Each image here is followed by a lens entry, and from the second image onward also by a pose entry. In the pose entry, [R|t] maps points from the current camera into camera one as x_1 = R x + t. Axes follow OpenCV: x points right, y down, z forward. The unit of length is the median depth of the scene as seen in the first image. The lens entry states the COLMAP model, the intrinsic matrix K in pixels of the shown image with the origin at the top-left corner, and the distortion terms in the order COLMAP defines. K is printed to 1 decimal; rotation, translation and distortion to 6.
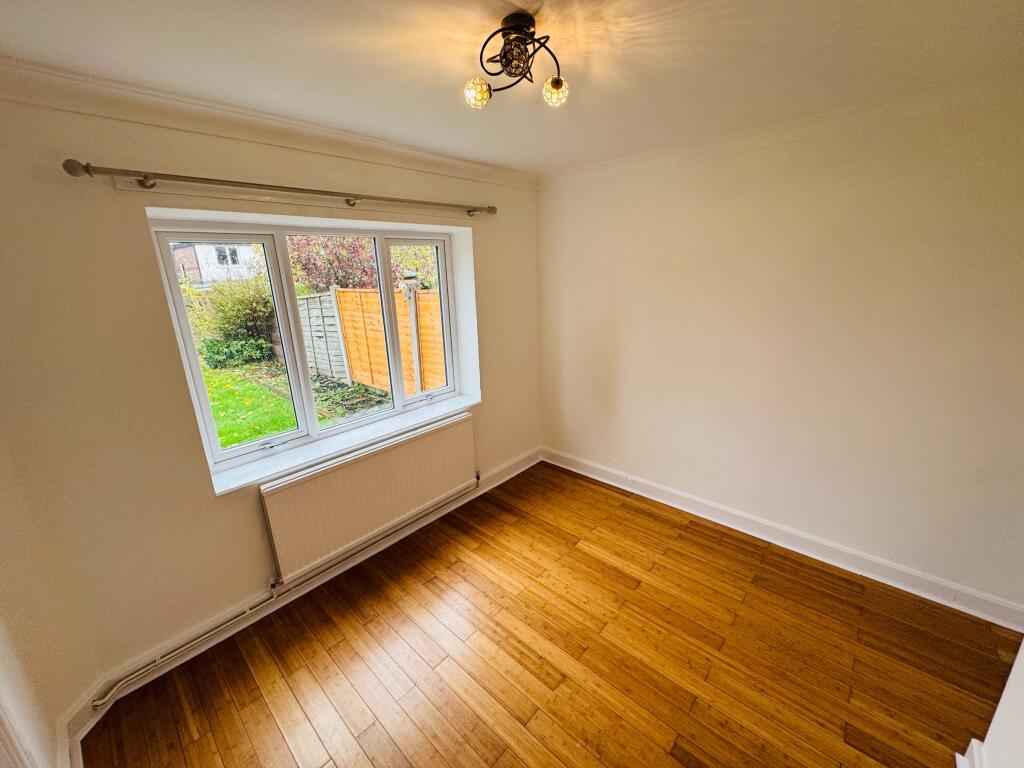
lens RADIAL K [[410.0, 0, 511.9], [0, 410.0, 382.8], [0, 0, 1]] dist [-0.000387, -0.000208]
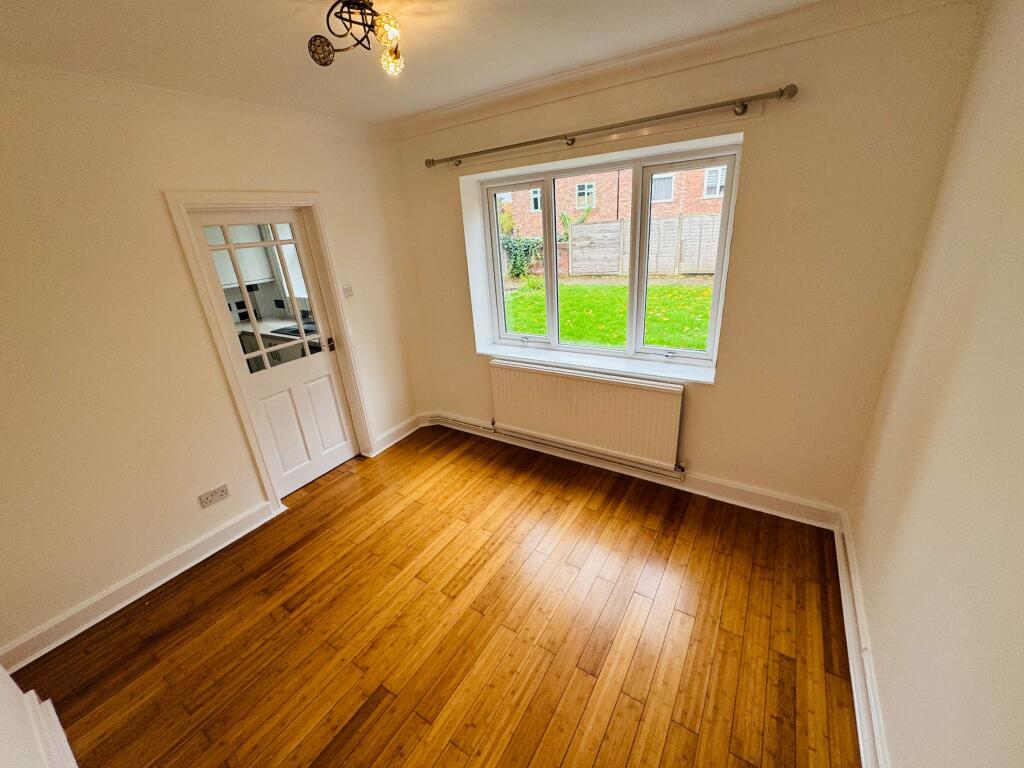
lens RADIAL K [[409.6, 0, 512.0], [0, 409.6, 384.0], [0, 0, 1]] dist [-0.001333, 0.000155]
pose [[0.164393, 0.383112, -0.908956, 0.862942], [-0.204186, 0.914750, 0.348625, -0.221143], [0.965030, 0.128285, 0.228605, 0.748304]]
